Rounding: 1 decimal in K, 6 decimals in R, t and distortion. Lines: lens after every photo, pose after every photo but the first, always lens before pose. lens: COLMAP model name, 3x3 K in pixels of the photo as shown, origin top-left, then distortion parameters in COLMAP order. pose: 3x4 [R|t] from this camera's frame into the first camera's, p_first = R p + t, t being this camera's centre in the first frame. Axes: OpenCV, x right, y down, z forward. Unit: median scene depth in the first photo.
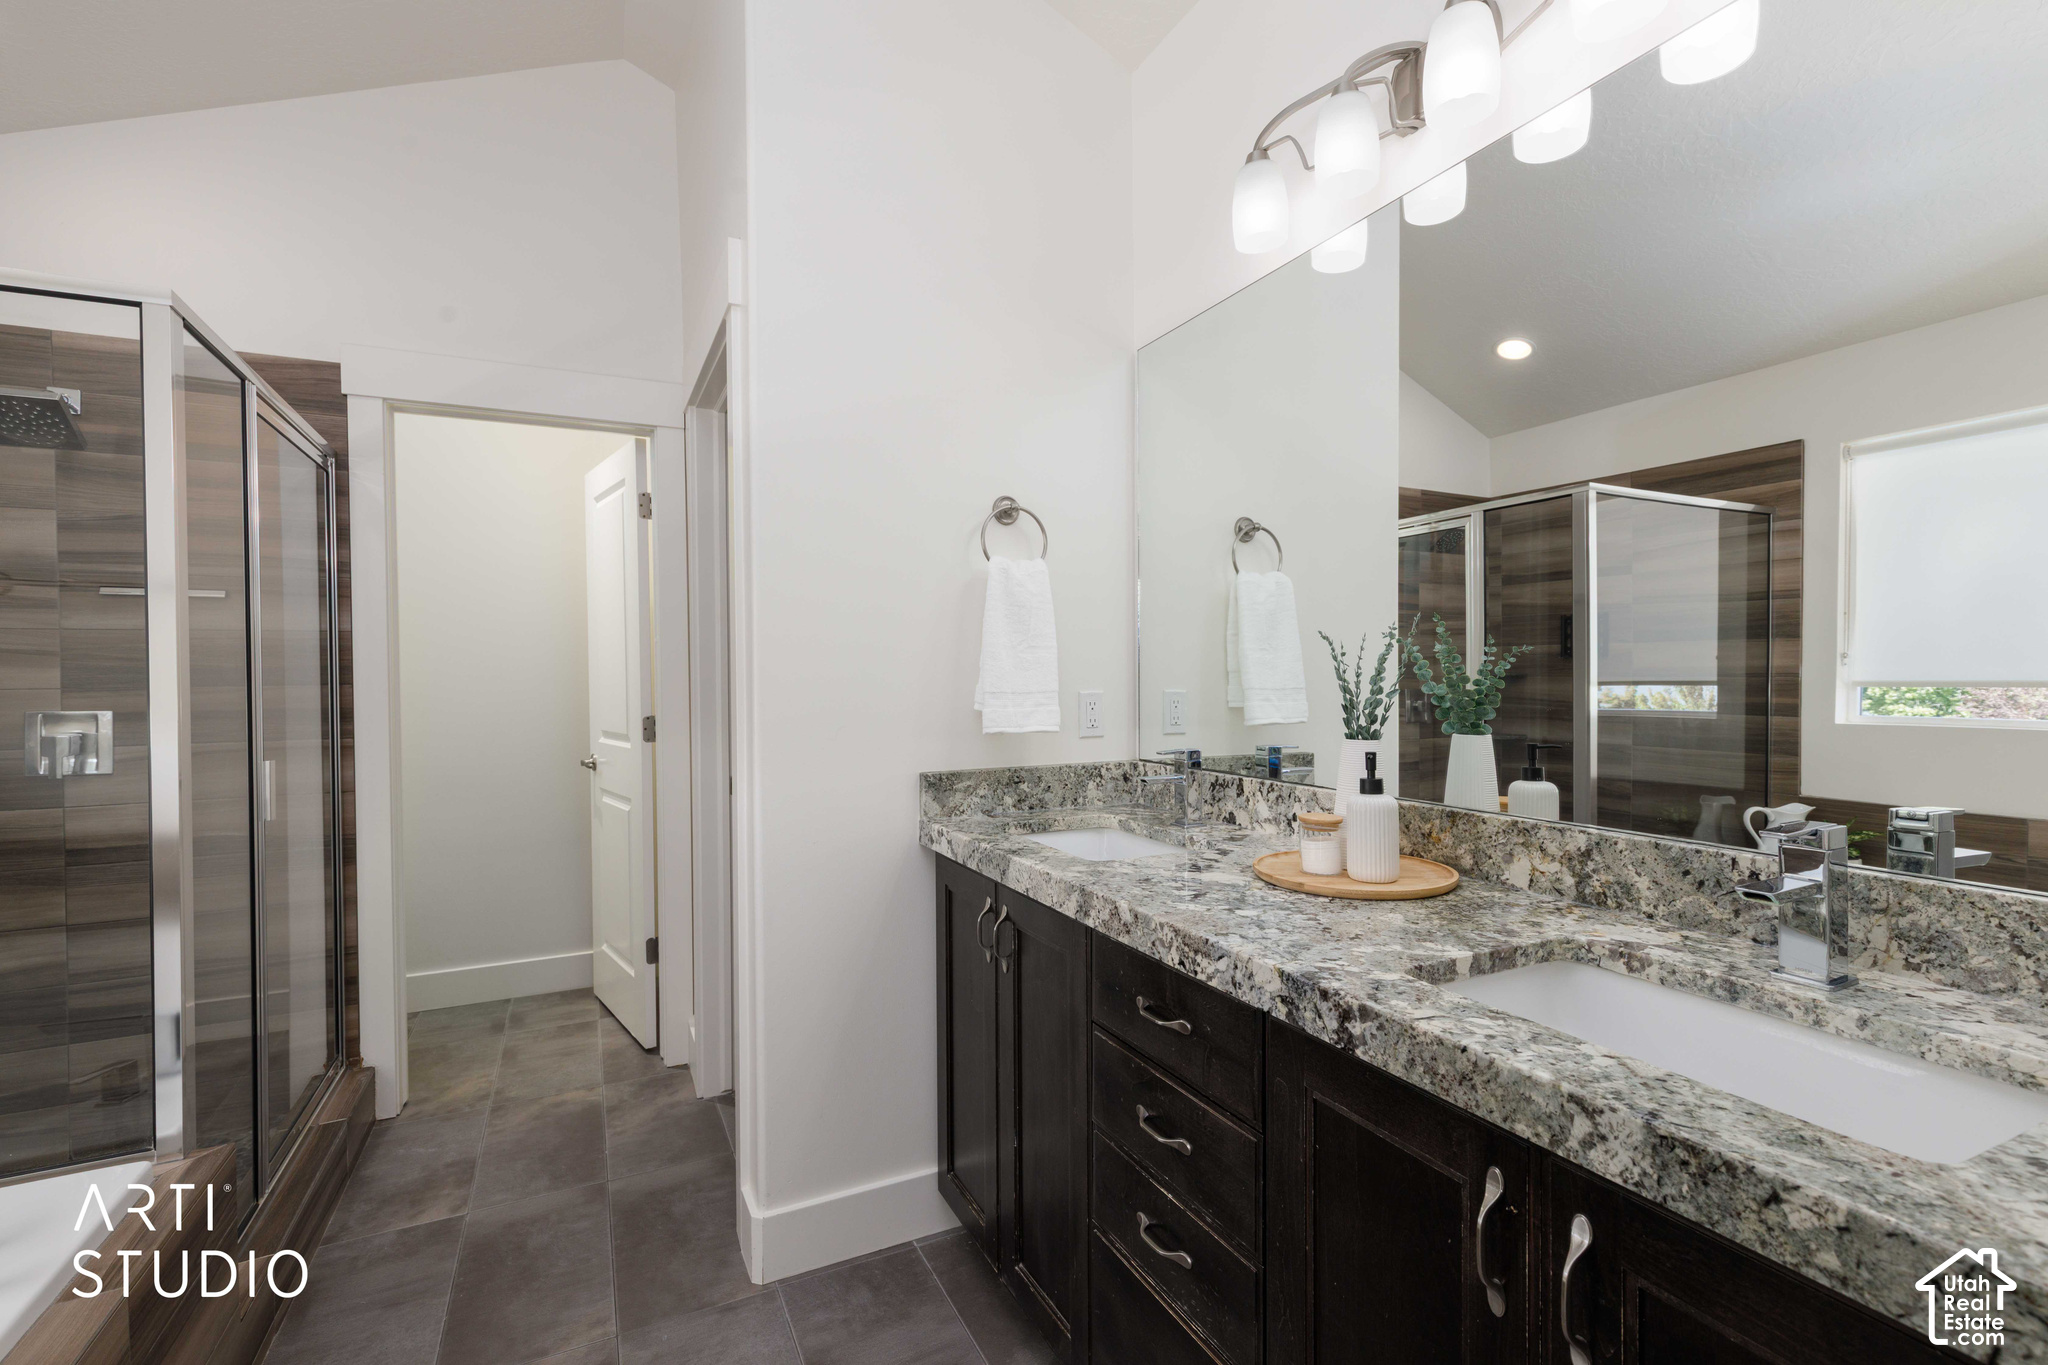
lens RADIAL K [[931.3, 0, 1024.6], [0, 931.3, 681.1], [0, 0, 1]] dist [0.004286, 0.000694]
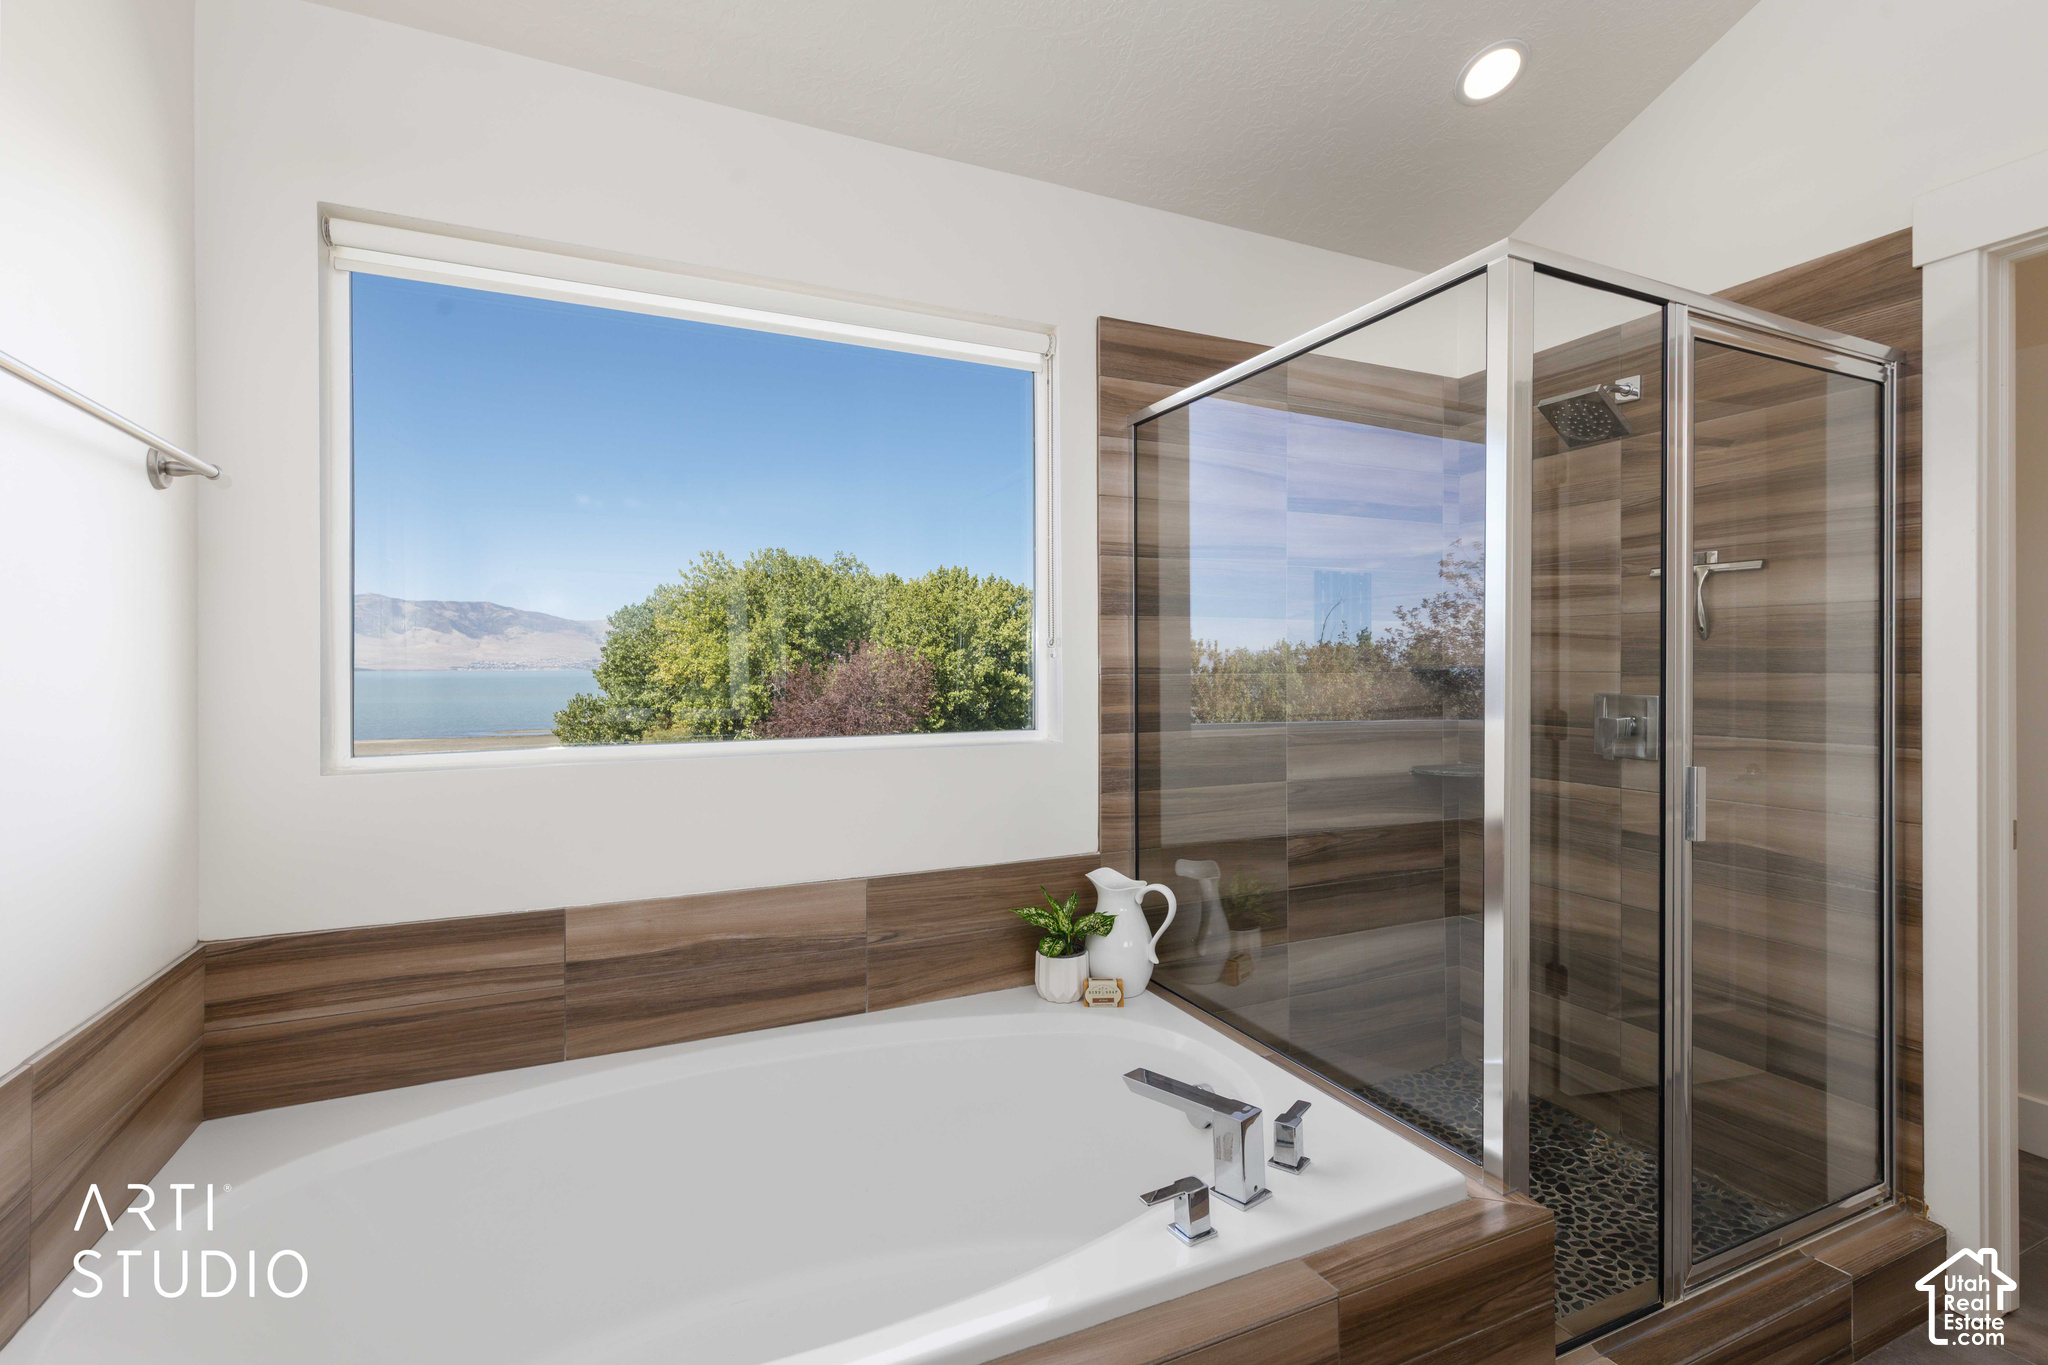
lens RADIAL K [[931.3, 0, 1020.2], [0, 931.3, 666.7], [0, 0, 1]] dist [0.004286, 0.000694]
pose [[-0.023599, 0.009162, -0.999680, 0.008034], [-0.010269, 0.999903, 0.009407, -0.000898], [0.999669, 0.010487, -0.023503, 0.335476]]
